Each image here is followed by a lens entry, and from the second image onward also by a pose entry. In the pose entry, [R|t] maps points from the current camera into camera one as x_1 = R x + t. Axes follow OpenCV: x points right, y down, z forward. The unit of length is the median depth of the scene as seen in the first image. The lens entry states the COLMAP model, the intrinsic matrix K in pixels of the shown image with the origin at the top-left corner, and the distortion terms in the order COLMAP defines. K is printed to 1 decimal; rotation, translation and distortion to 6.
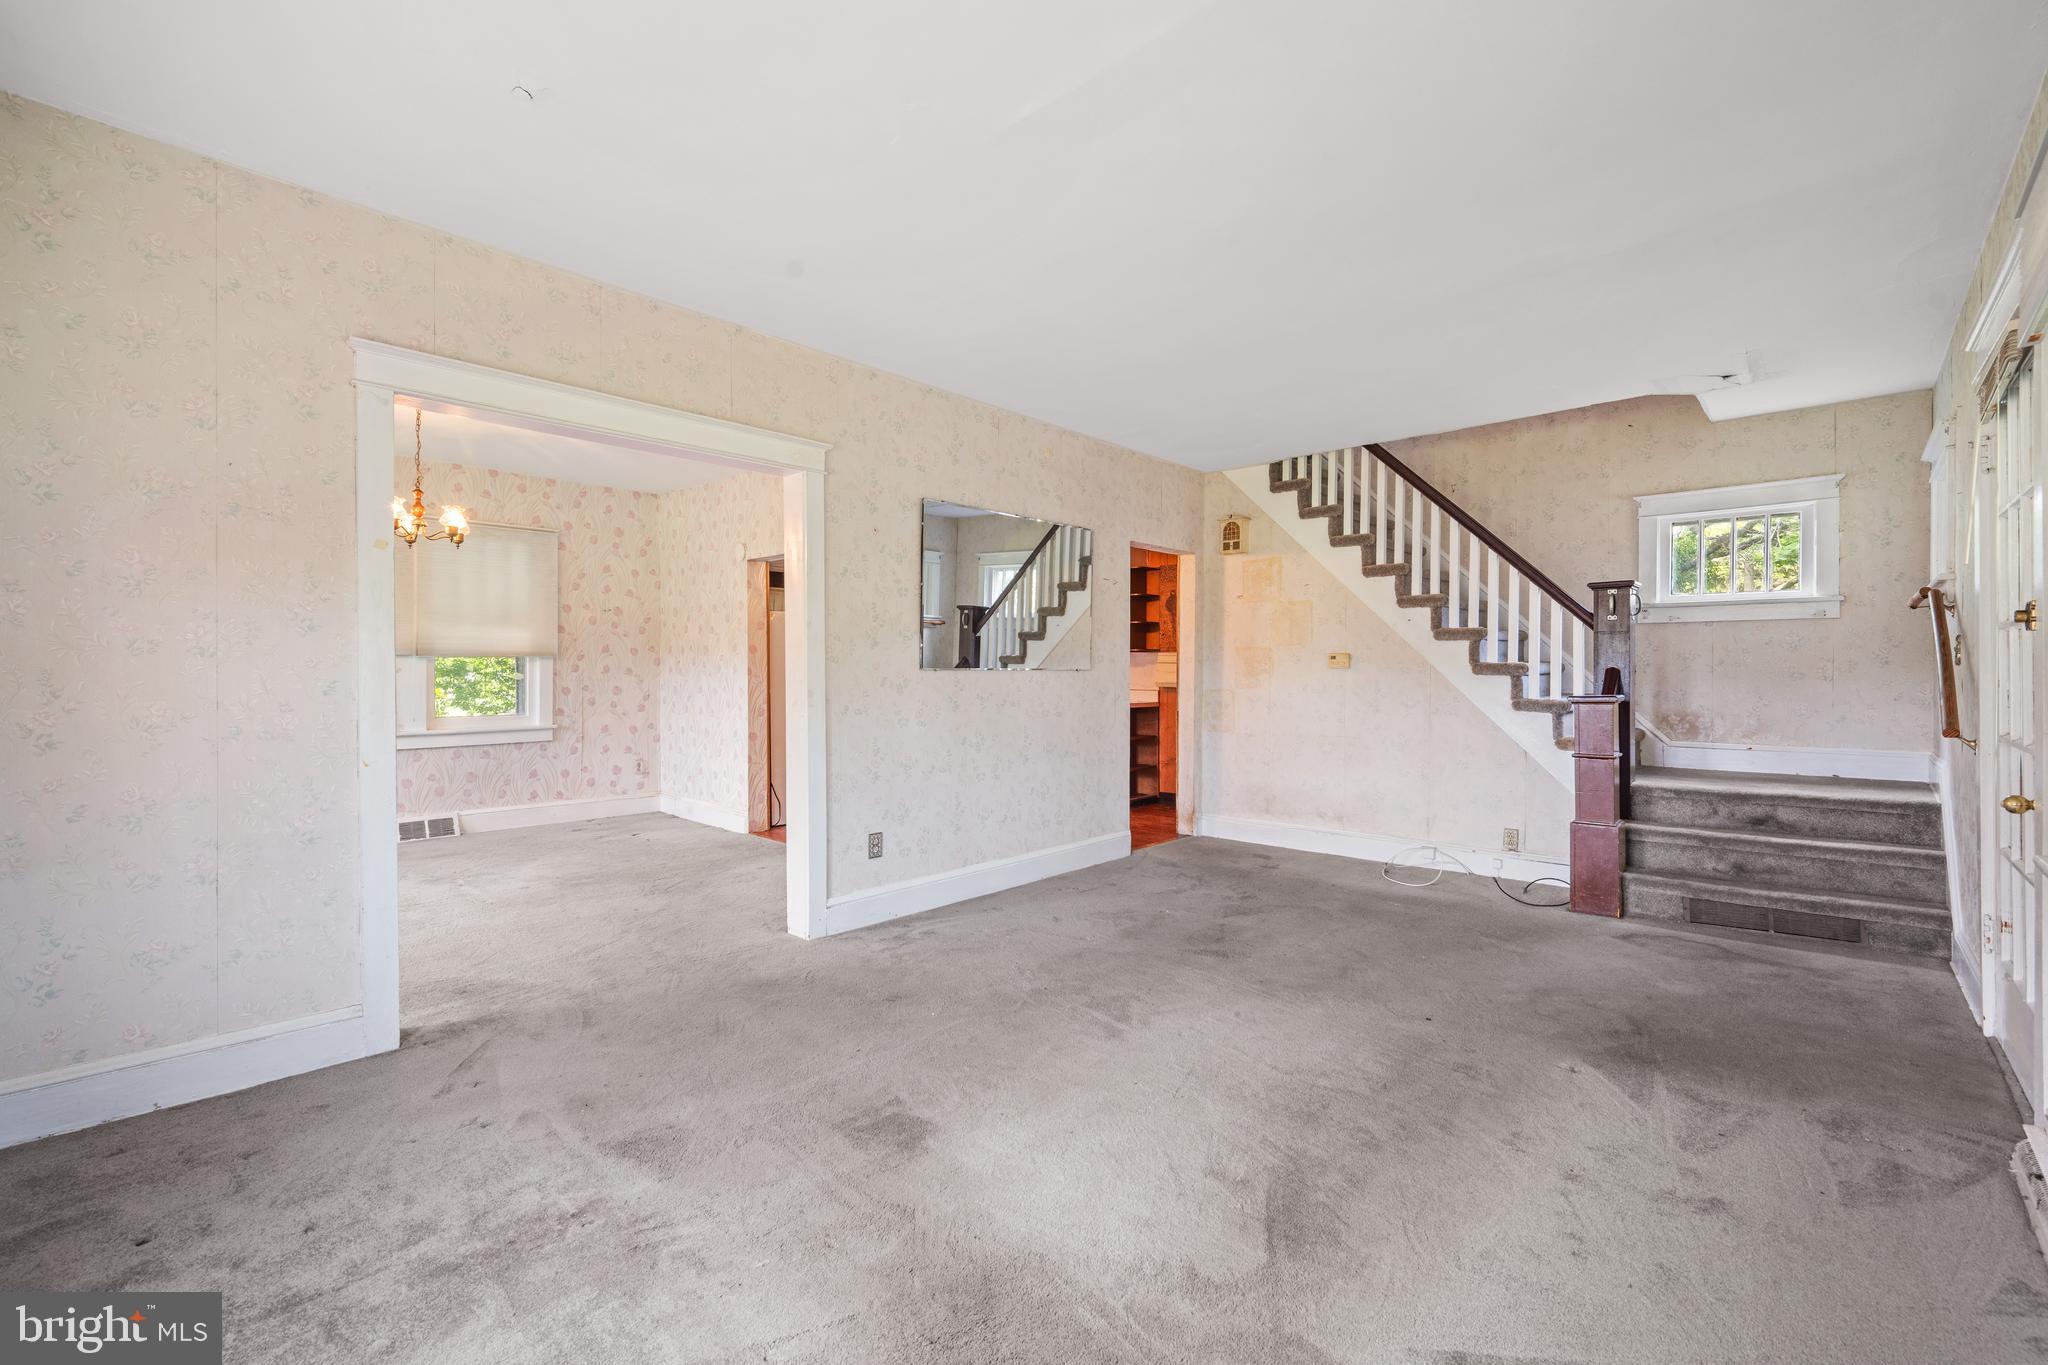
lens RADIAL K [[888.5, 0, 1027.9], [0, 888.5, 671.1], [0, 0, 1]] dist [-0.002084, -0.000195]
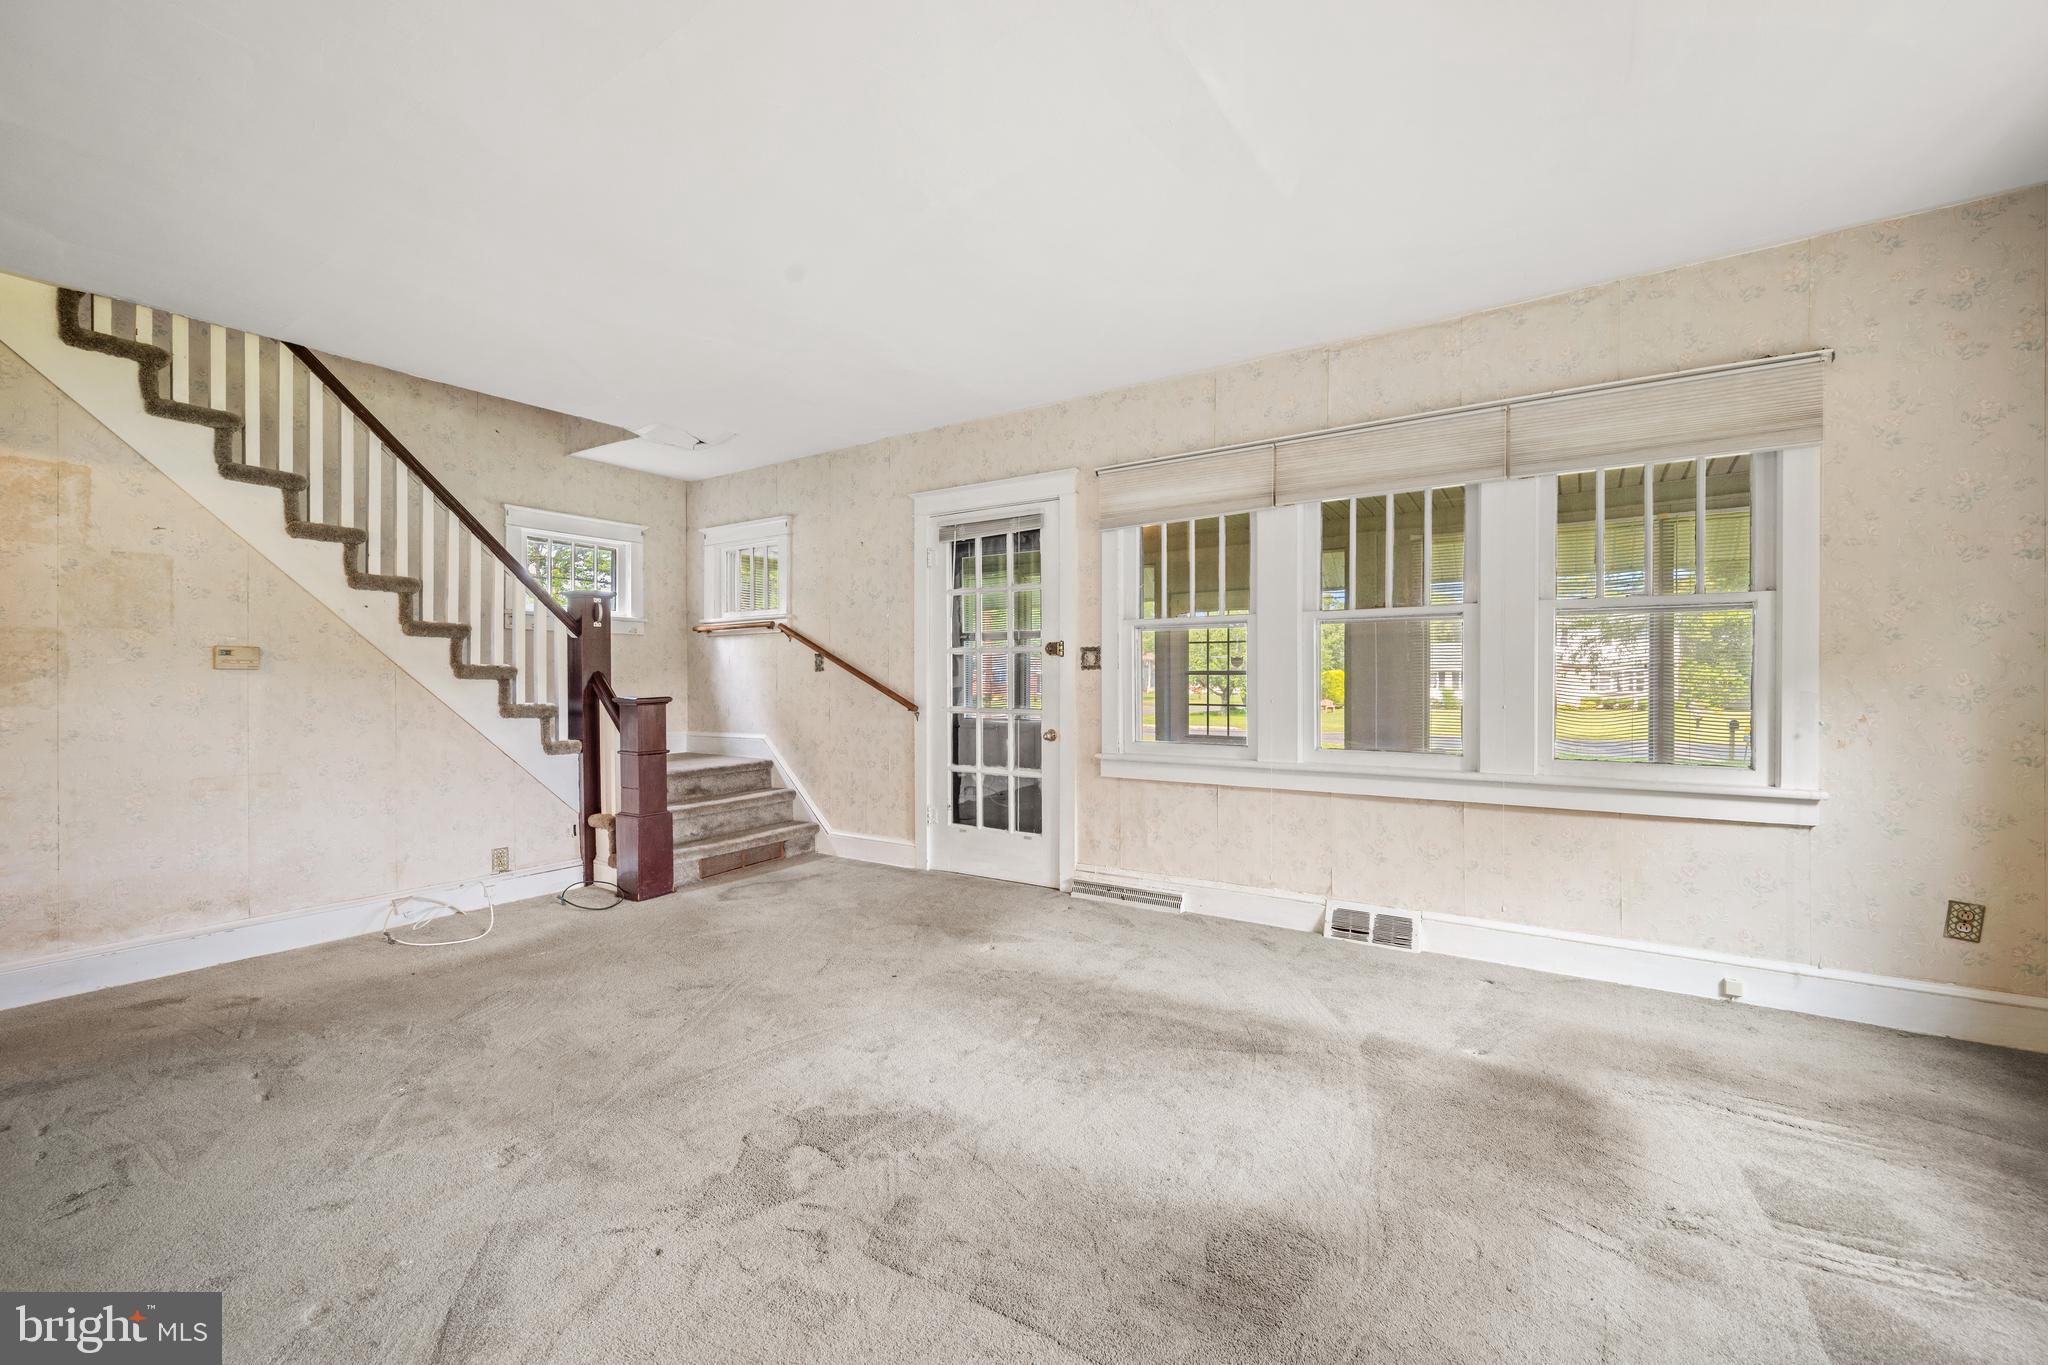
lens RADIAL K [[838.5, 0, 1027.1], [0, 838.5, 687.4], [0, 0, 1]] dist [0.002480, 0.000106]
pose [[-0.157674, -0.010759, 0.987433, -0.389917], [-0.000555, 0.999941, 0.010806, 0.003393], [-0.987491, 0.001155, -0.157671, 0.605892]]
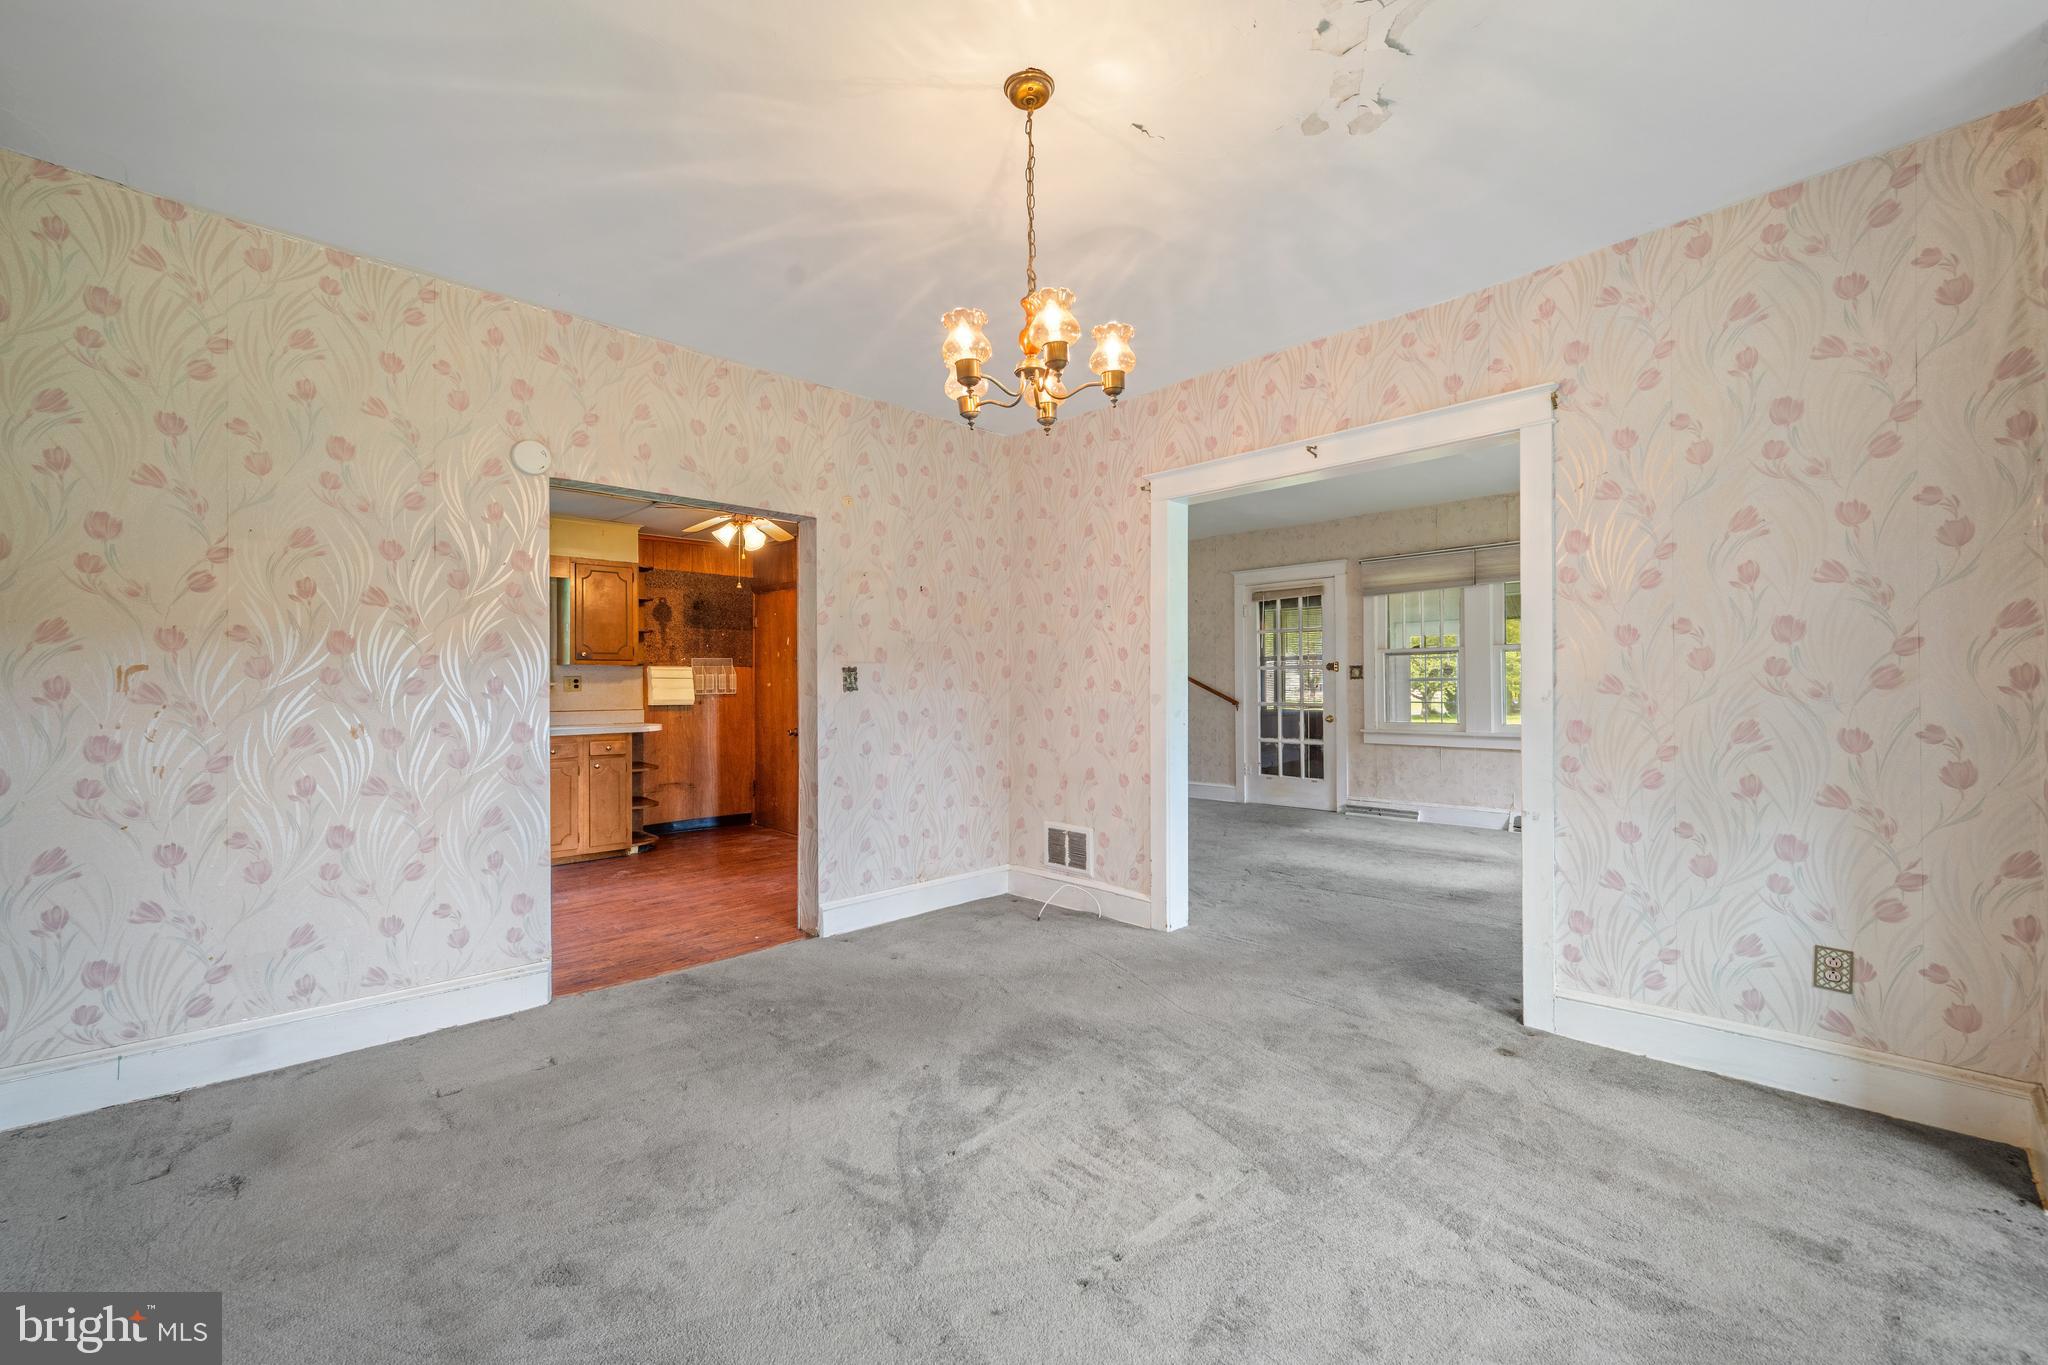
lens RADIAL K [[838.5, 0, 1024.1], [0, 838.5, 681.1], [0, 0, 1]] dist [0.002480, 0.000106]
pose [[0.053999, 0.003627, 0.998534, -0.942019], [0.004681, 0.999981, -0.003885, 0.000997], [-0.998530, 0.004884, 0.053981, 0.862008]]
